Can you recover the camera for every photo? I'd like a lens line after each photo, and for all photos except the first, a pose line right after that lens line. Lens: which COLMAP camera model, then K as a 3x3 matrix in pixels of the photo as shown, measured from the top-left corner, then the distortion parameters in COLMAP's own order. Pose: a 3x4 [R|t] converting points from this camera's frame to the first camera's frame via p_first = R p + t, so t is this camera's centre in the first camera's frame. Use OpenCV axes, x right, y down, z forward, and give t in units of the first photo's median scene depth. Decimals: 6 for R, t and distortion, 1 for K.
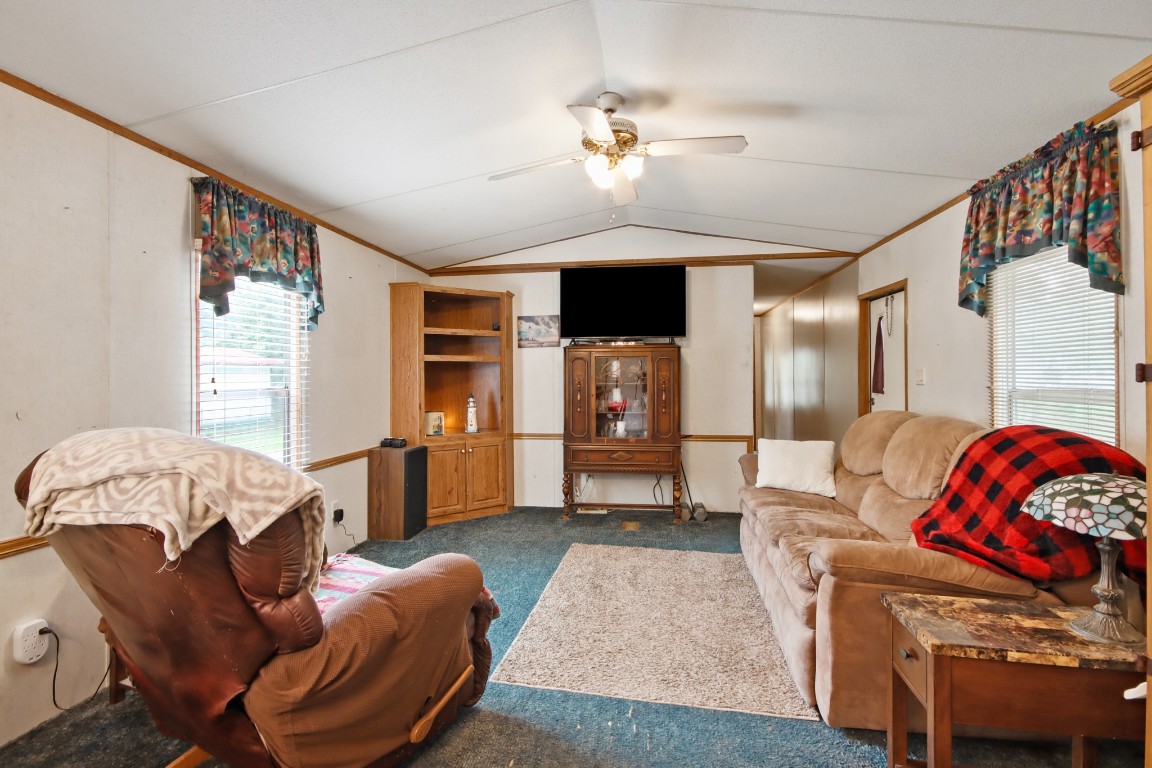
lens RADIAL K [[536.9, 0, 575.0], [0, 536.9, 370.1], [0, 0, 1]] dist [-0.001914, -0.005857]
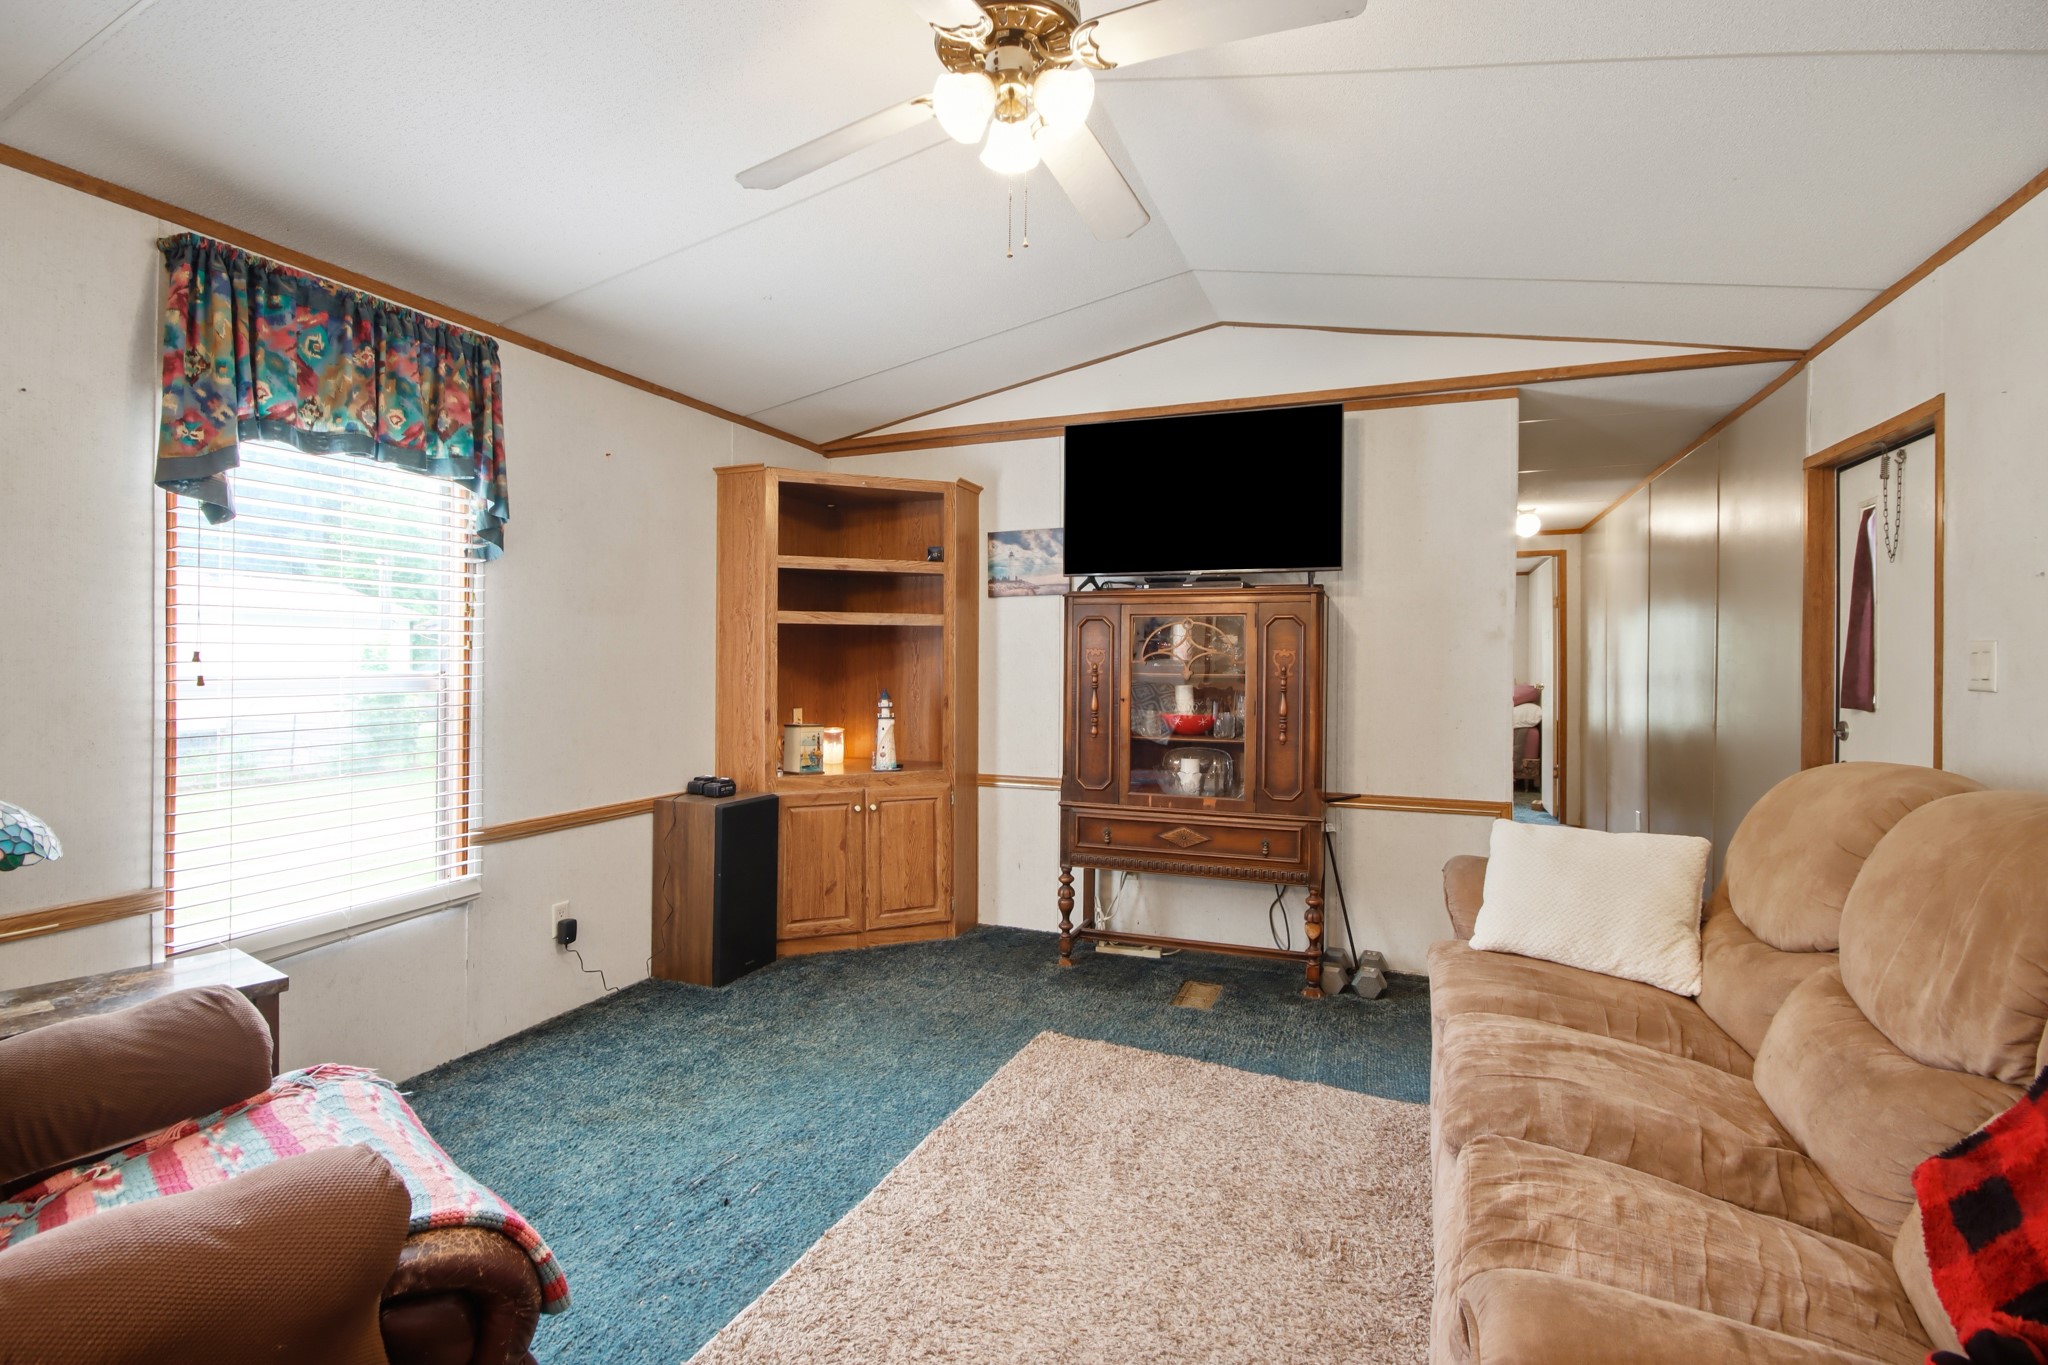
lens RADIAL K [[944.0, 0, 1019.6], [0, 944.0, 655.6], [0, 0, 1]] dist [0.002312, -0.013770]
pose [[0.971646, 0.010733, -0.236199, 0.160533], [-0.008439, 0.999907, 0.010719, 0.001813], [0.236292, -0.008422, 0.971646, 0.235323]]
